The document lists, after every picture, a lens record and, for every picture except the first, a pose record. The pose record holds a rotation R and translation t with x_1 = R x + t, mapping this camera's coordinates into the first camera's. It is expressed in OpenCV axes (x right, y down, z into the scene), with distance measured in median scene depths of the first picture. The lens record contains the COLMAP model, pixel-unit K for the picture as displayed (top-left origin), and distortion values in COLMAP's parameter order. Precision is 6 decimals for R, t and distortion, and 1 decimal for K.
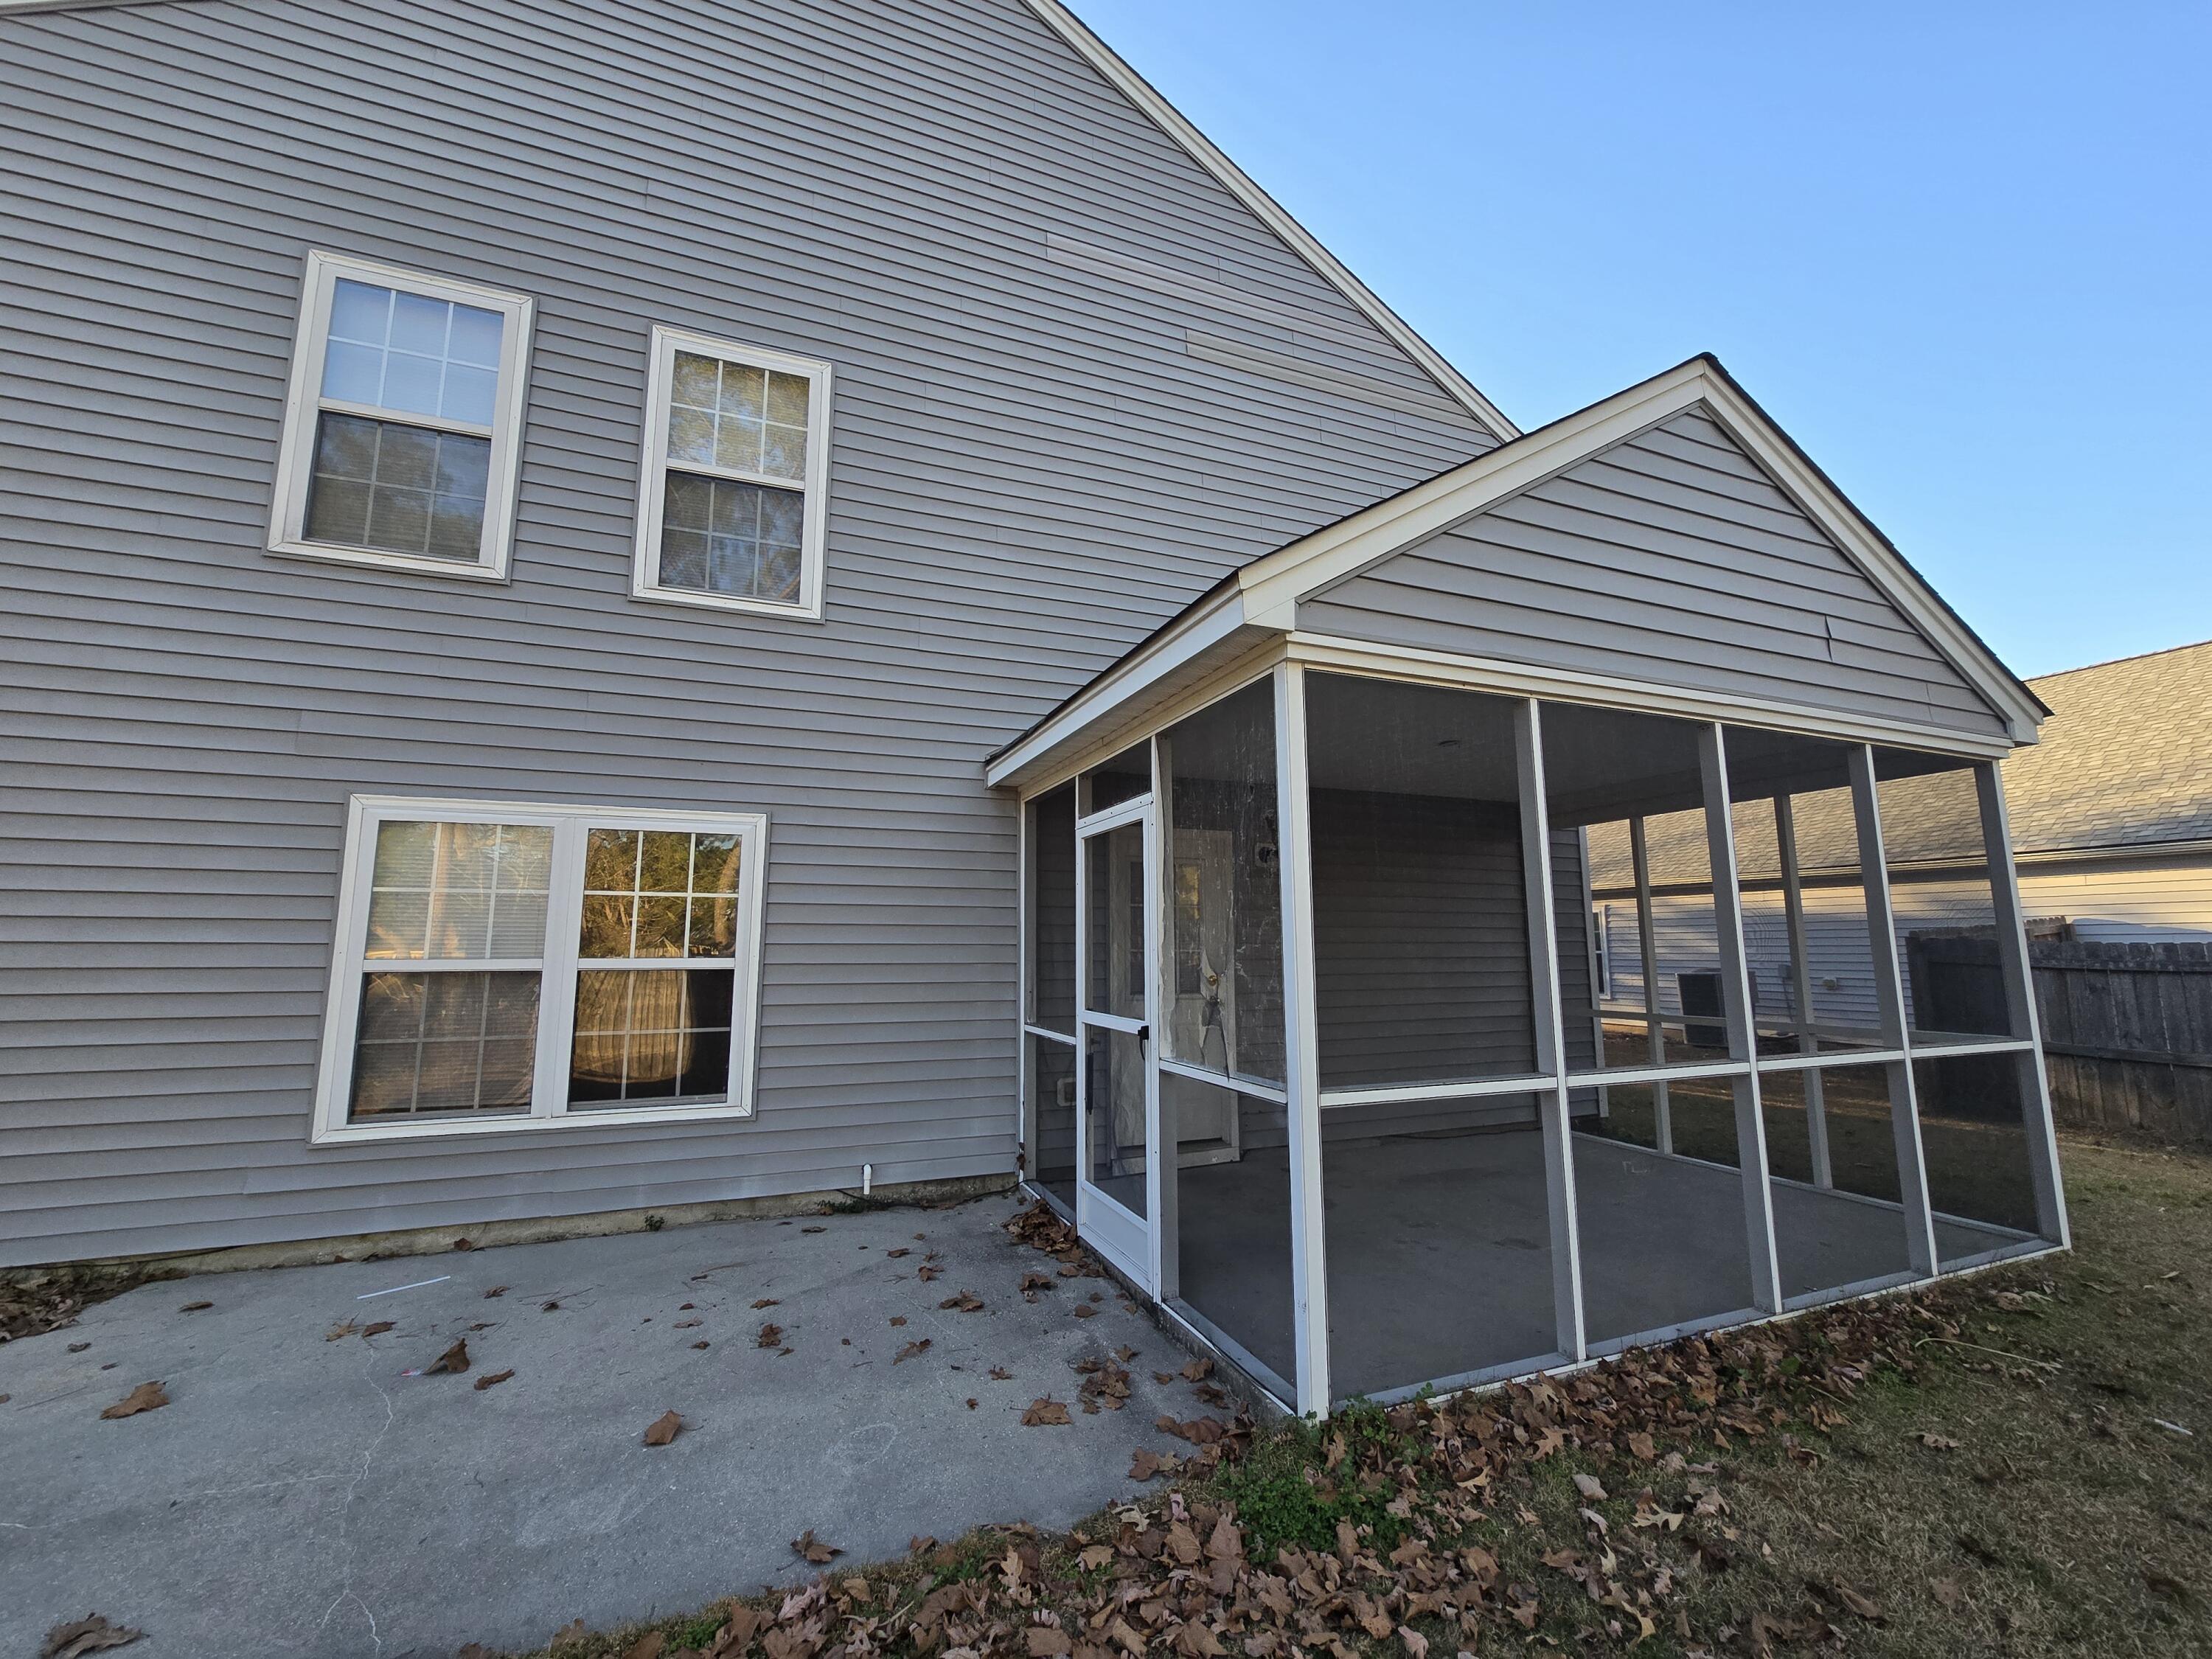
lens RADIAL K [[898.1, 0, 1106.0], [0, 898.1, 829.5], [0, 0, 1]] dist [-0.000658, 0.000009]
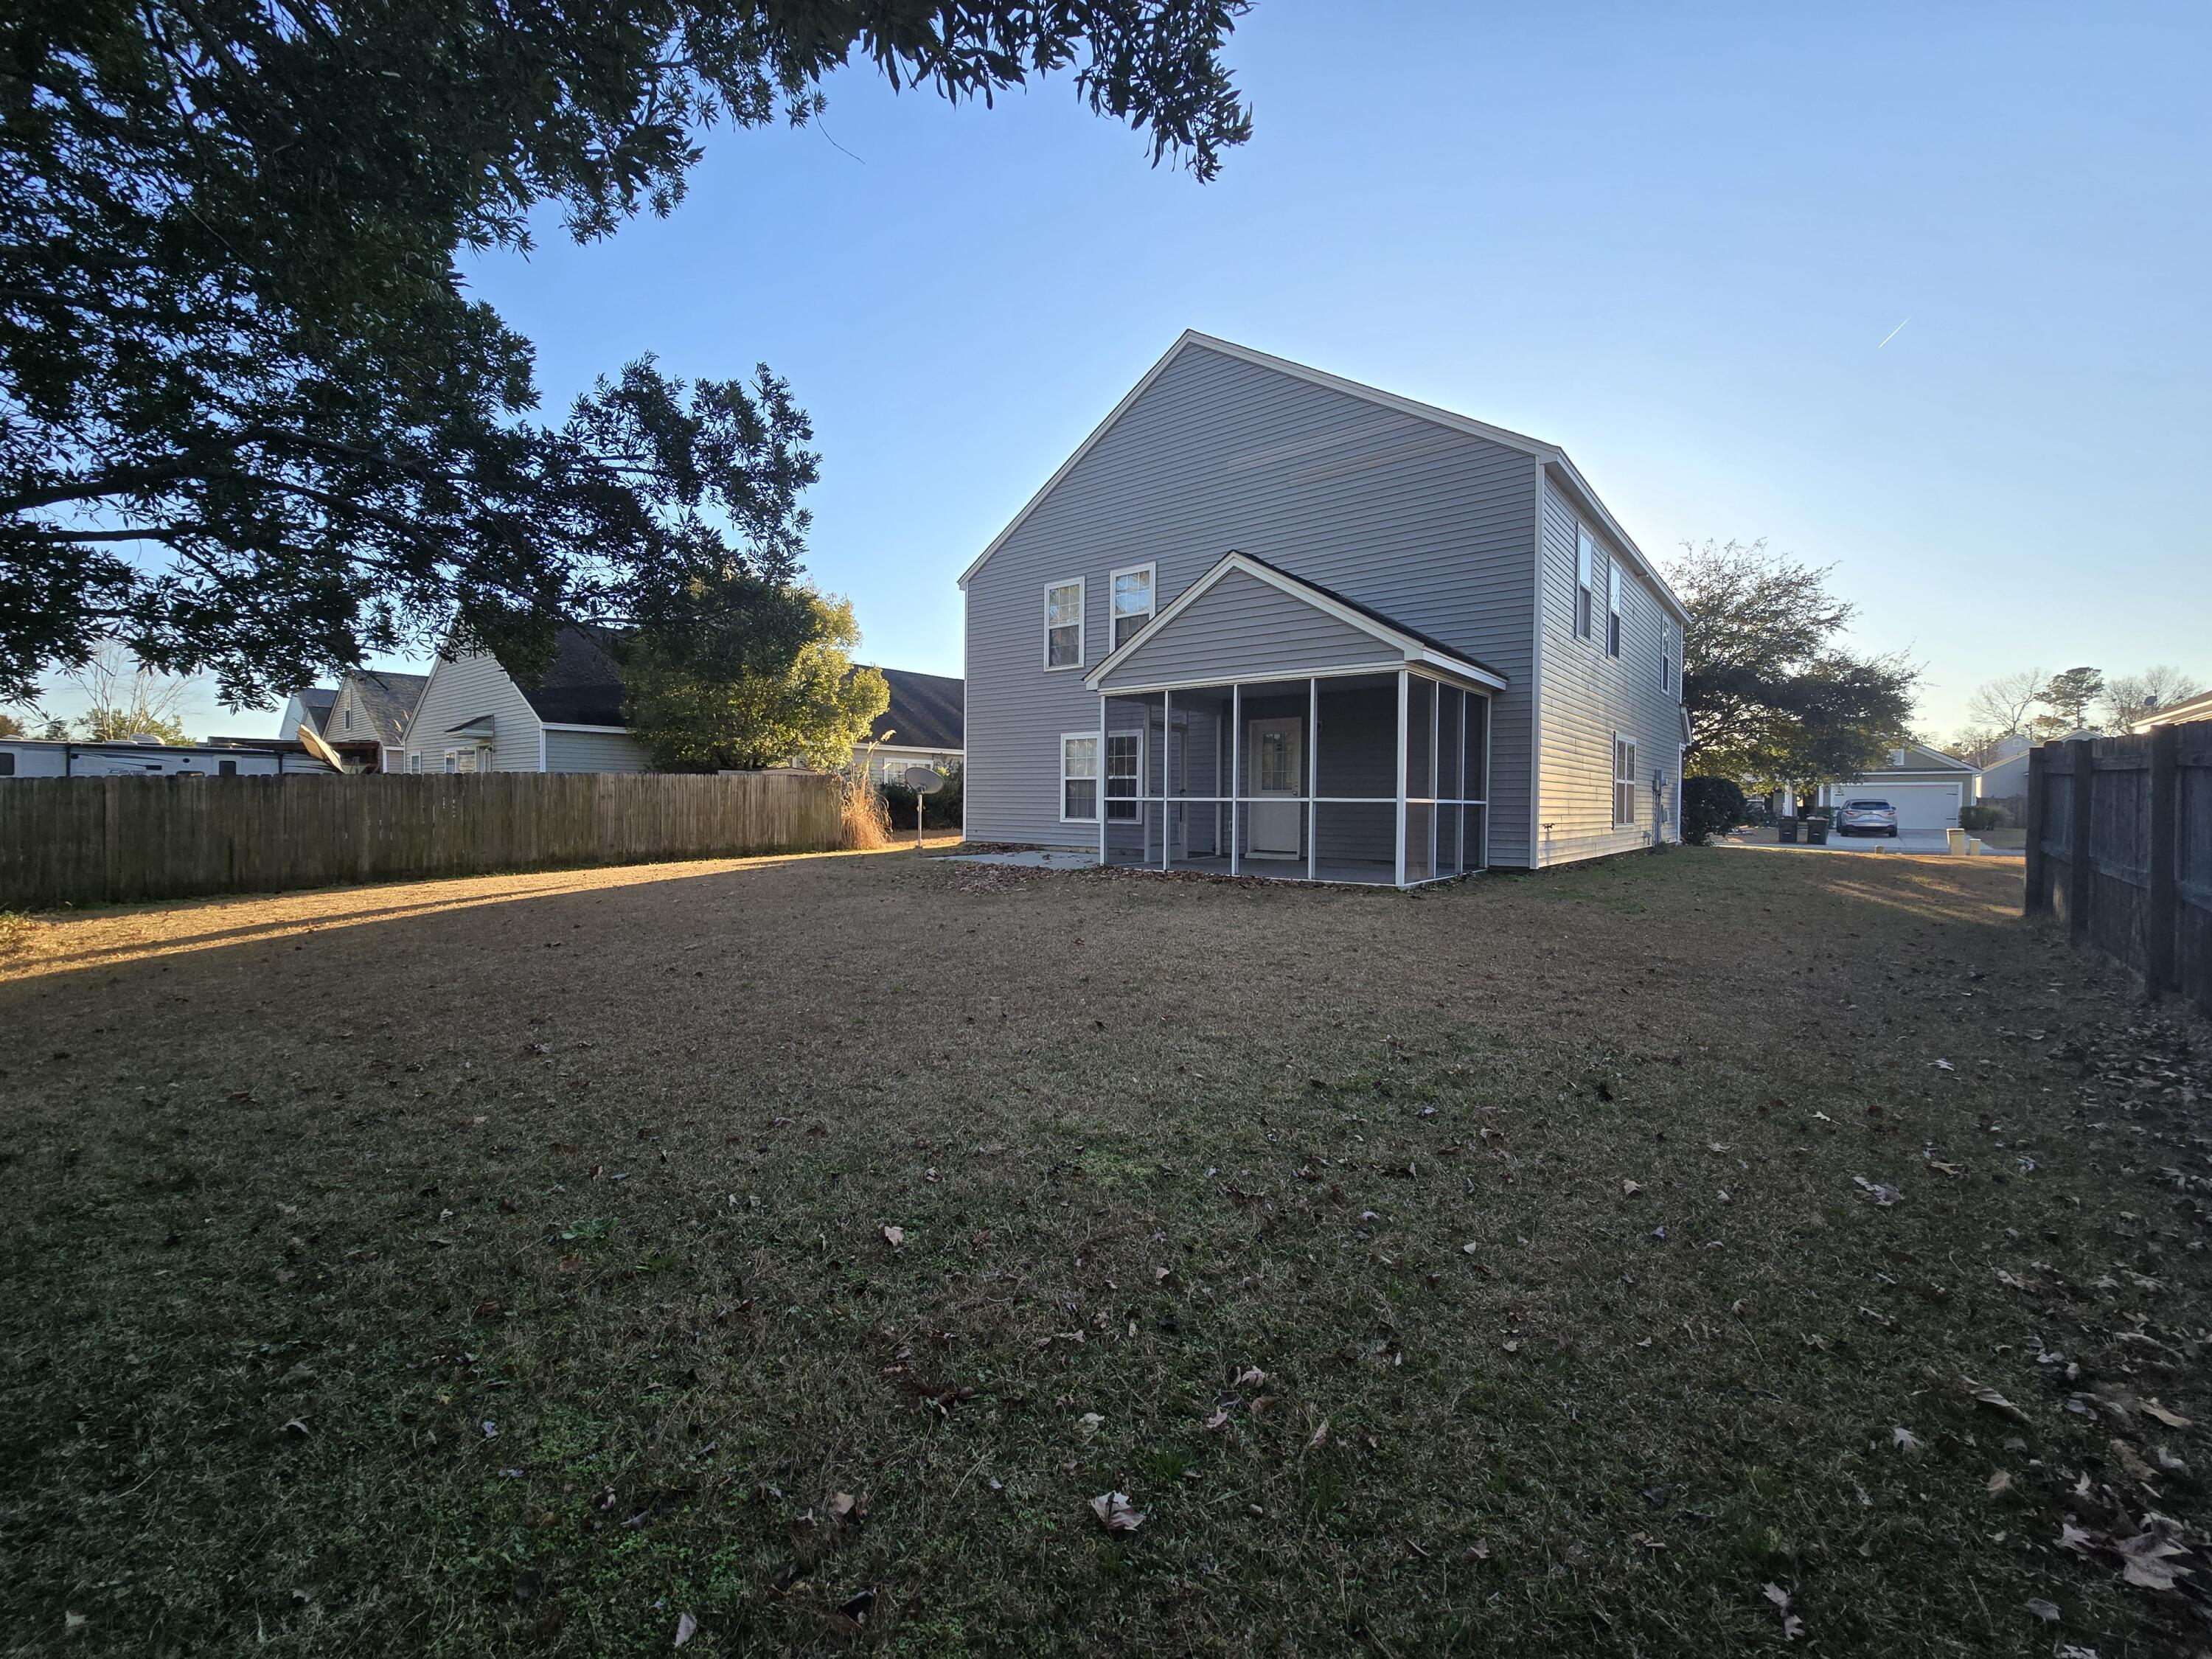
lens RADIAL K [[898.1, 0, 1106.0], [0, 898.1, 829.5], [0, 0, 1]] dist [-0.000658, 0.000009]
pose [[0.494042, 0.034161, -0.868766, 2.298645], [0.109336, 0.988854, 0.101060, -0.000113], [0.862536, -0.144916, 0.484801, -0.660239]]
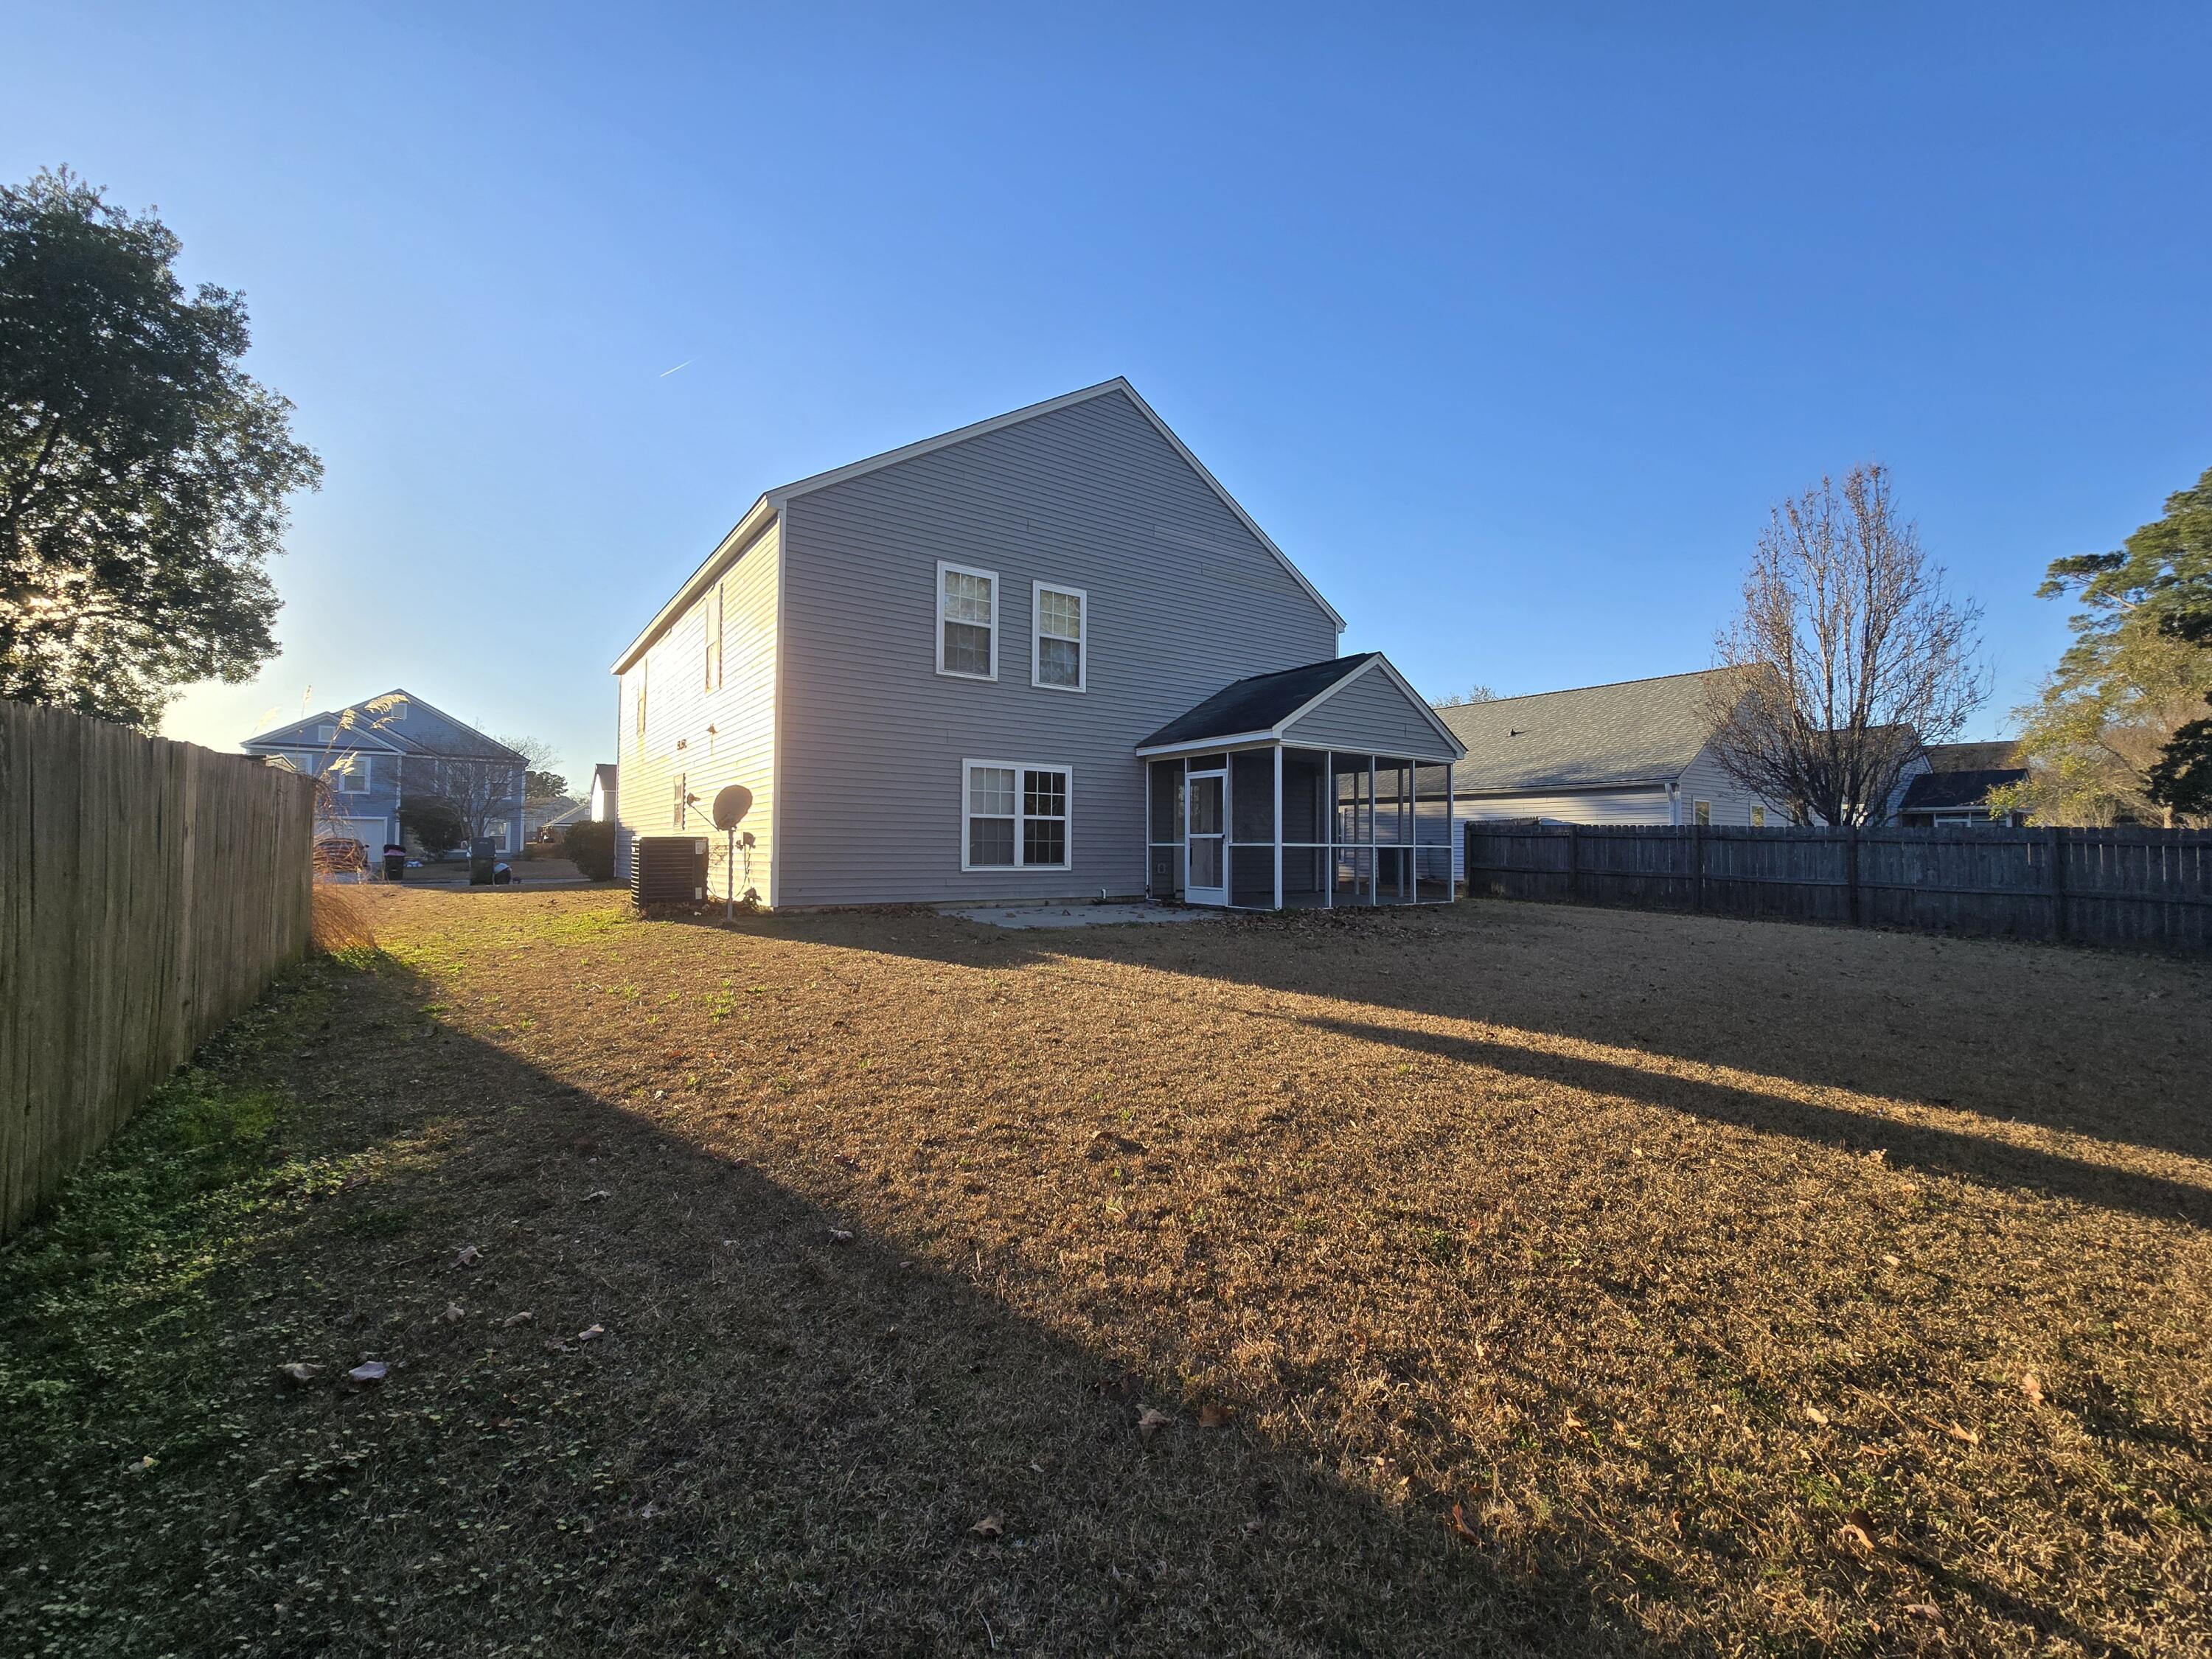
lens RADIAL K [[898.1, 0, 1106.0], [0, 898.1, 829.5], [0, 0, 1]] dist [-0.000658, 0.000009]
pose [[0.970364, 0.016905, 0.241056, -0.978938], [-0.043173, 0.993629, 0.104107, -0.120186], [-0.237760, -0.111428, 0.964911, -1.797015]]
